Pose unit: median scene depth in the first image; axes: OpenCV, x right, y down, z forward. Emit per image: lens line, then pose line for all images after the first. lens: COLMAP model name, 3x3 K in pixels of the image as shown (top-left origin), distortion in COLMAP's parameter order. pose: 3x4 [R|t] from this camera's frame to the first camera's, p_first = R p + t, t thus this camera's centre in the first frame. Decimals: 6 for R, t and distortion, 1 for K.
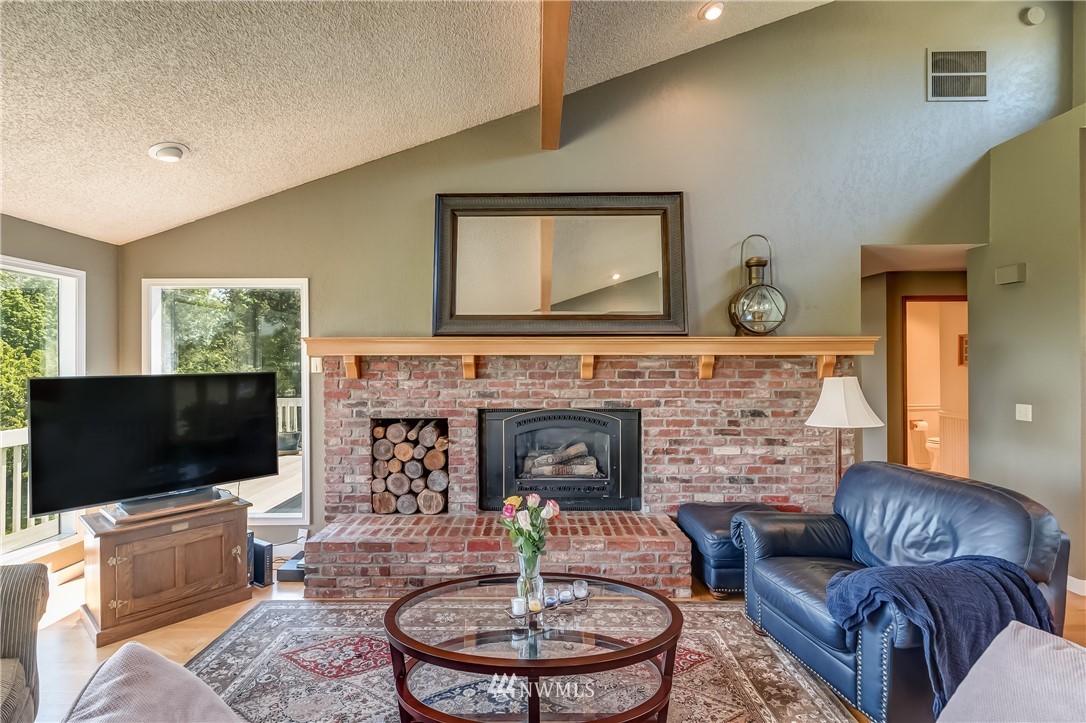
lens RADIAL K [[522.3, 0, 543.0], [0, 522.3, 361.5], [0, 0, 1]] dist [0.001634, 0.000010]
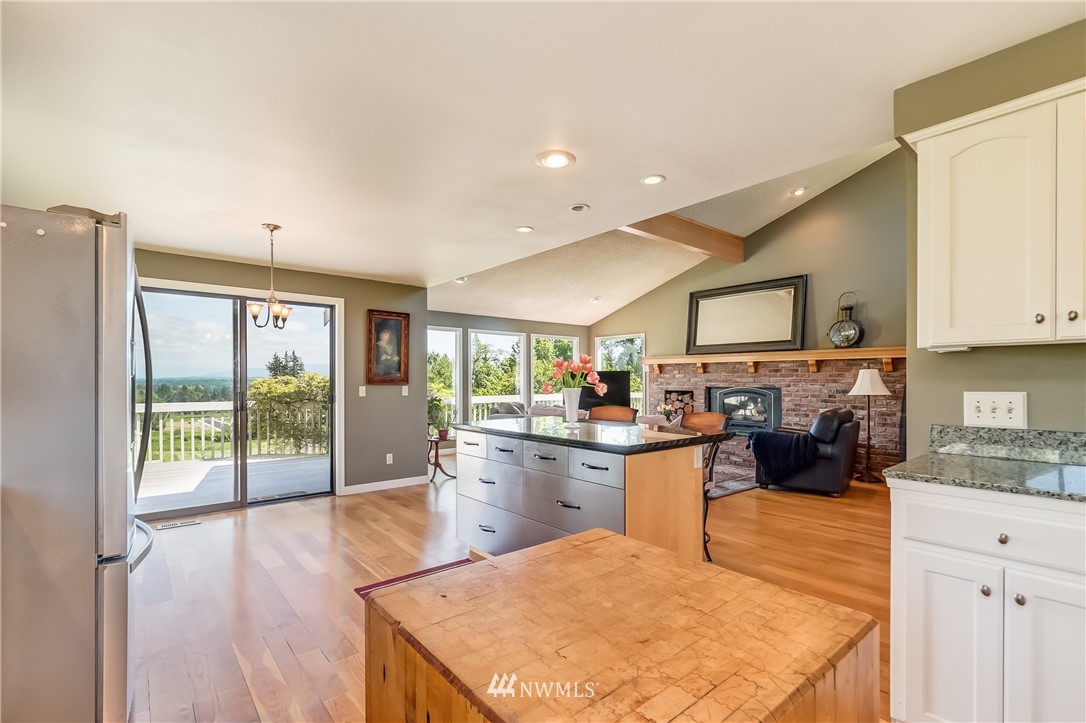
lens RADIAL K [[491.1, 0, 526.9], [0, 491.1, 381.4], [0, 0, 1]] dist [0.002689, 0.000074]
pose [[0.638247, 0.005859, -0.769809, 1.009796], [0.003398, 0.999940, 0.010428, 0.043114], [0.769824, -0.009272, 0.638189, -0.932701]]
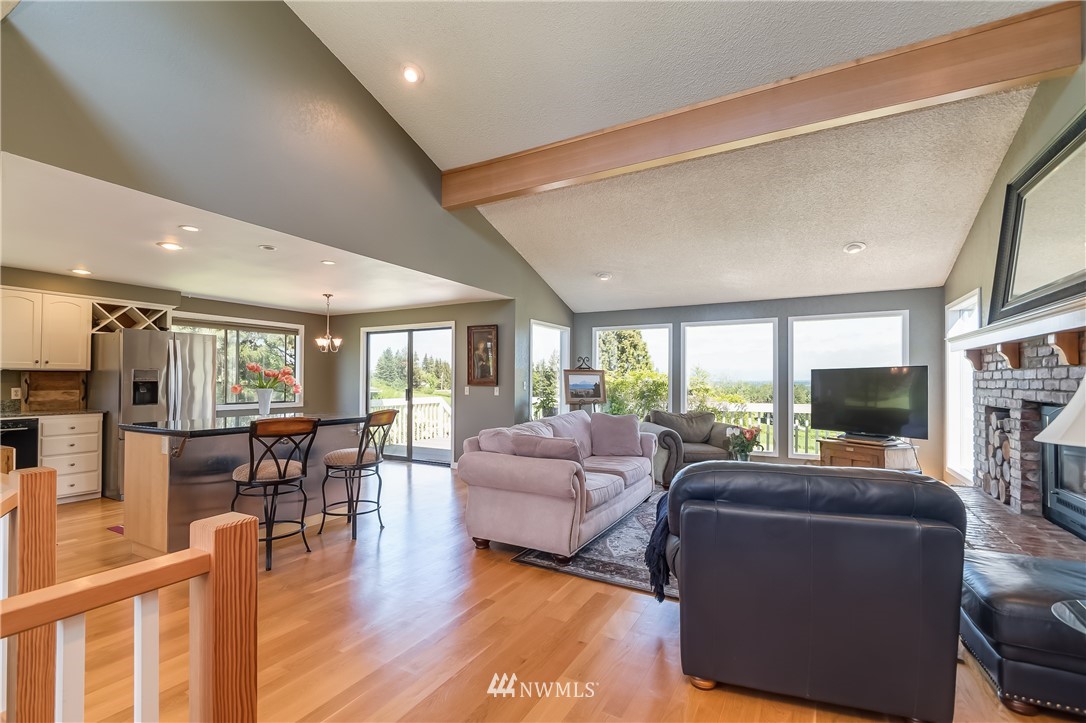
lens RADIAL K [[479.2, 0, 544.2], [0, 479.2, 378.4], [0, 0, 1]] dist [0.014130, -0.000277]
pose [[-0.473426, -0.001269, -0.880833, 1.037704], [0.006812, 0.999964, -0.005102, 0.050259], [0.880807, -0.008416, -0.473400, 0.666043]]
